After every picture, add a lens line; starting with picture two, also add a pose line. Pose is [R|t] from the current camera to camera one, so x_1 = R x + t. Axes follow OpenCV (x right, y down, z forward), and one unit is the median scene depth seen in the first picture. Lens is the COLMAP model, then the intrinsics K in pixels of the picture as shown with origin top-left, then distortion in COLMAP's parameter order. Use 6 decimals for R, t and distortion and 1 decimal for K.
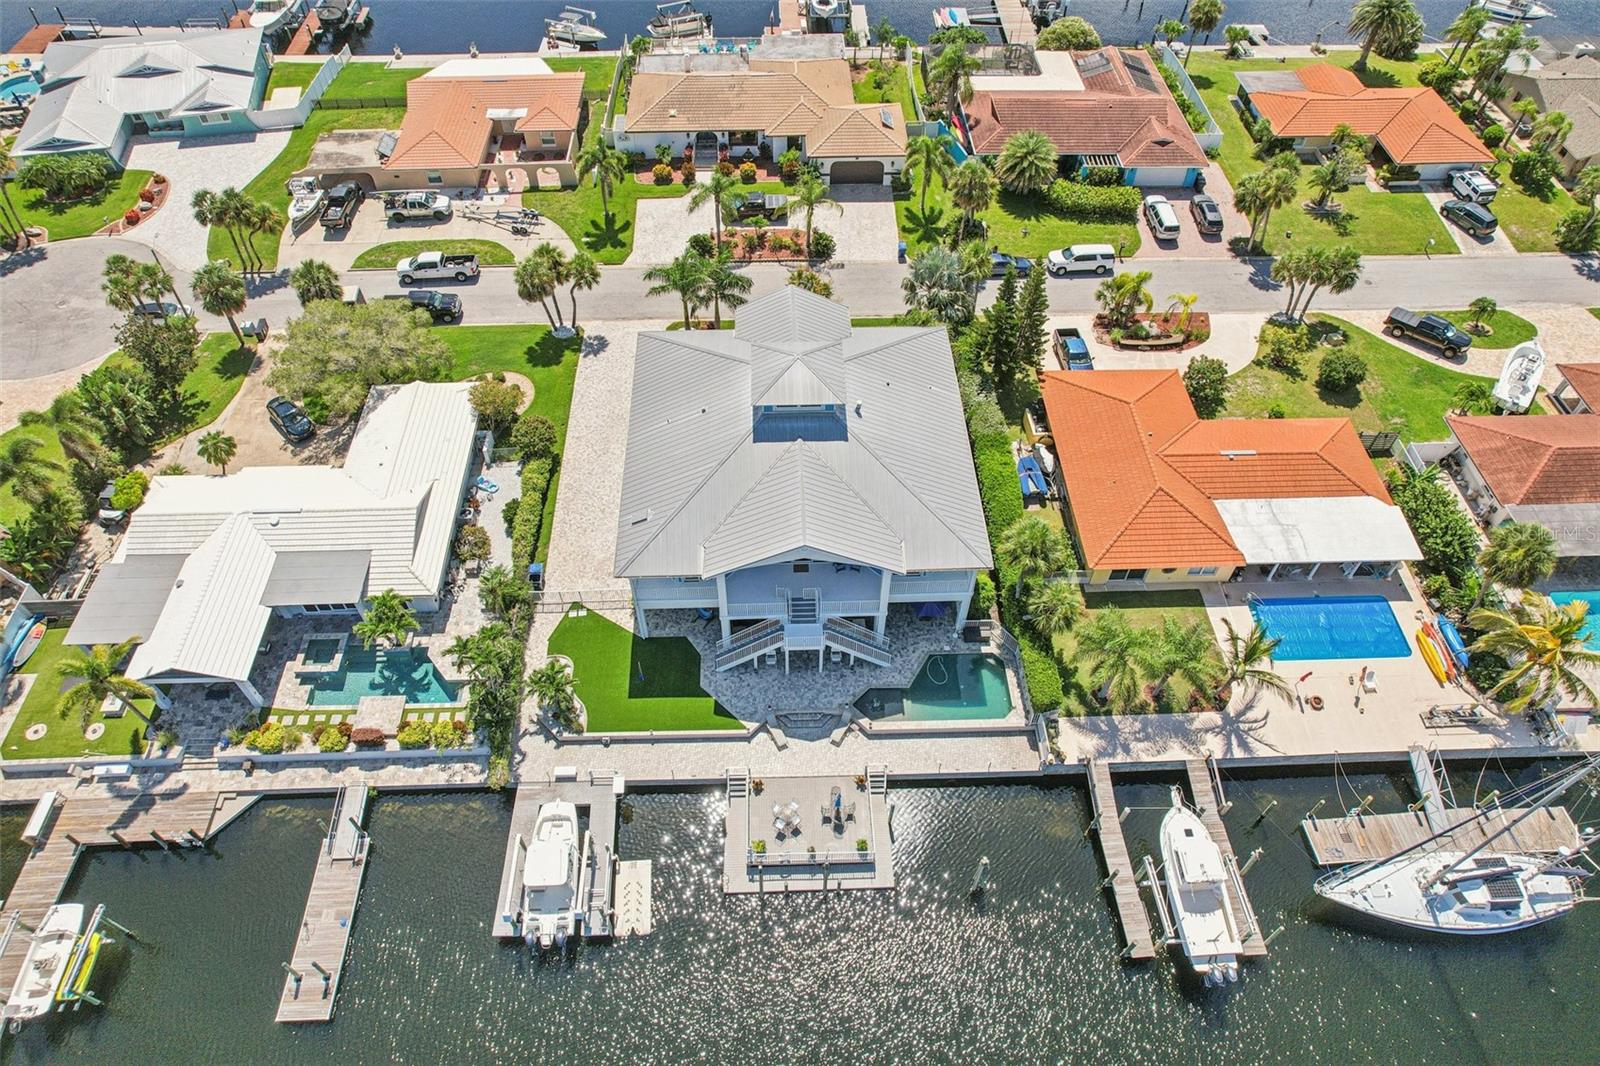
lens RADIAL K [[1037.4, 0, 798.9], [0, 1037.4, 541.0], [0, 0, 1]] dist [-0.064315, 0.056081]
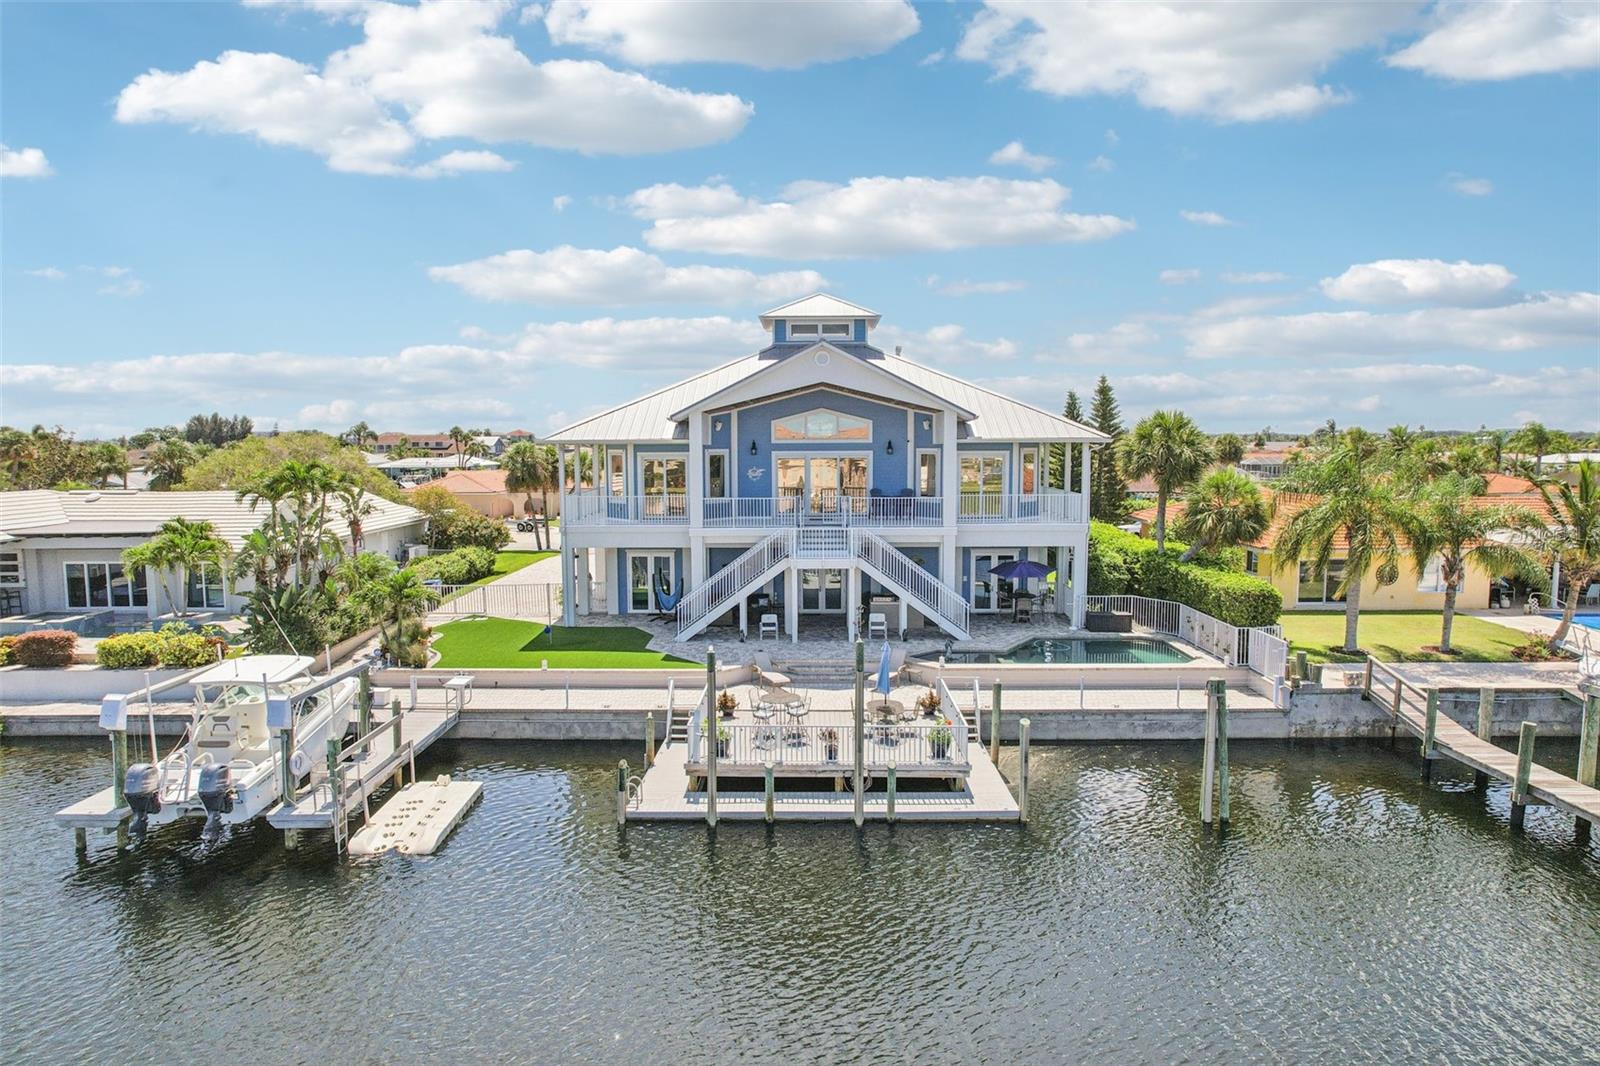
lens RADIAL K [[1037.4, 0, 805.5], [0, 1037.4, 523.3], [0, 0, 1]] dist [-0.064315, 0.056081]
pose [[0.999202, -0.003377, -0.039807, 0.018599], [-0.026311, 0.694158, -0.719342, 0.516414], [0.030061, 0.719815, 0.693515, 0.555494]]
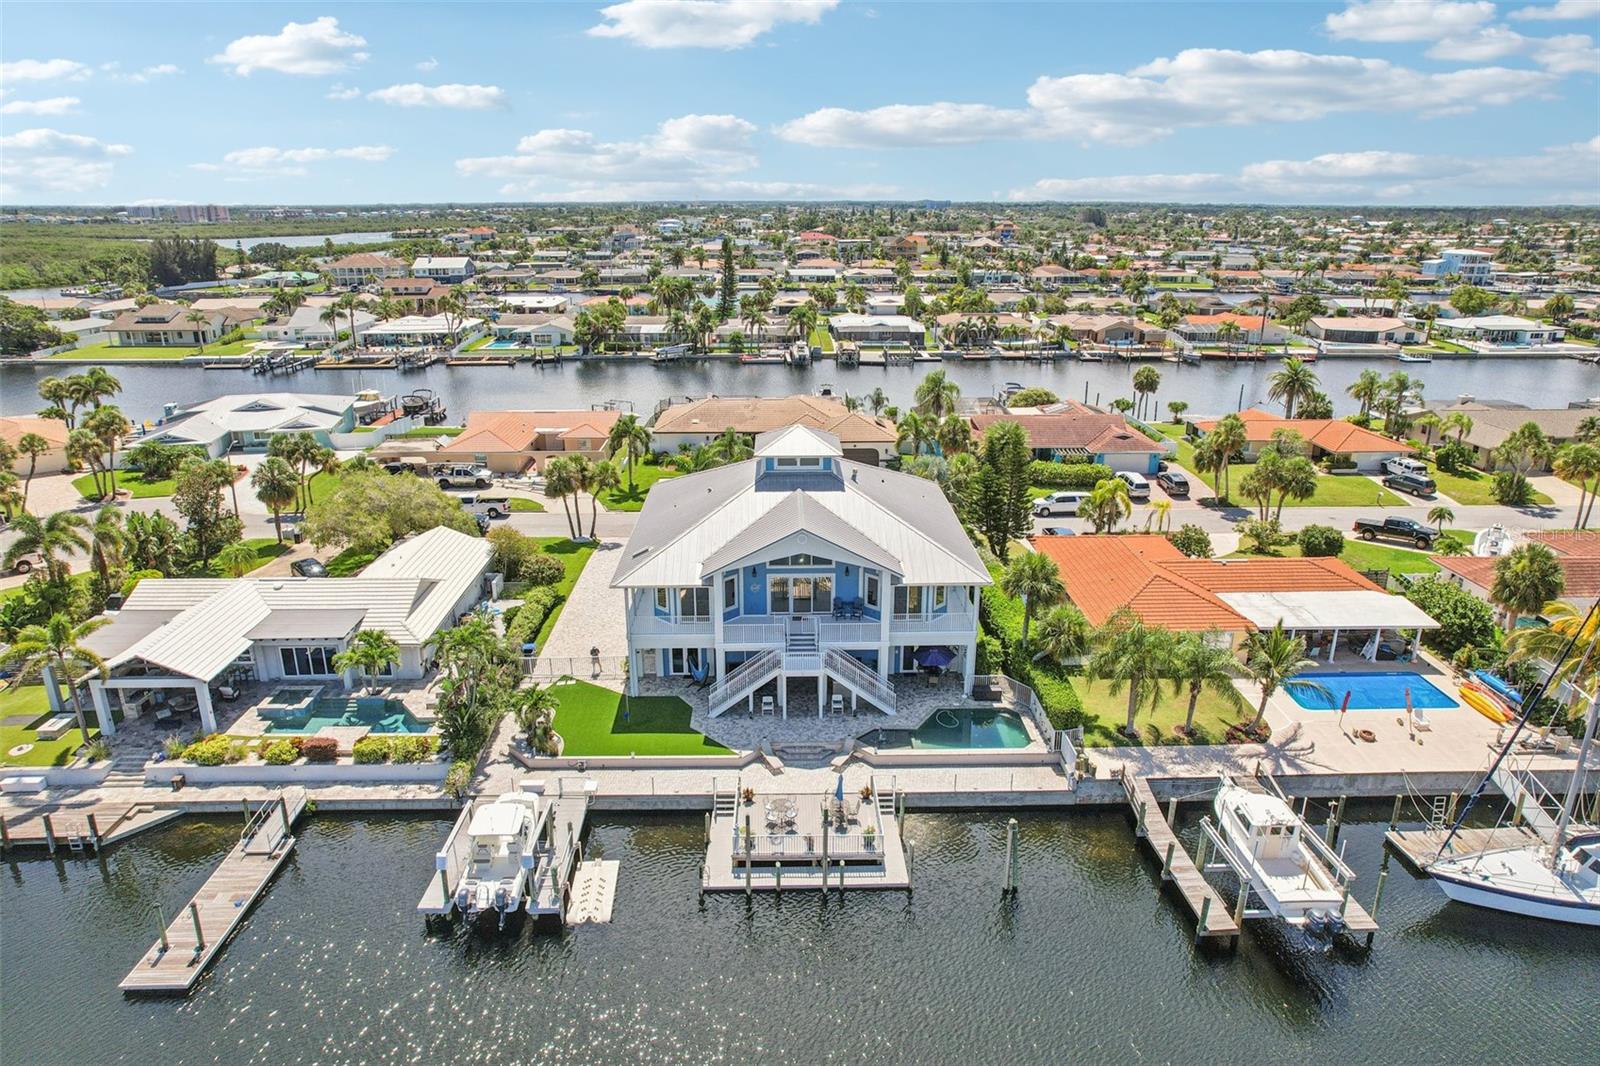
lens RADIAL K [[1037.4, 0, 801.2], [0, 1037.4, 533.6], [0, 0, 1]] dist [-0.064315, 0.056081]
pose [[0.999942, -0.000703, -0.010704, 0.013728], [-0.005184, 0.841913, -0.539588, 0.498985], [0.009391, 0.539613, 0.841861, 0.135399]]
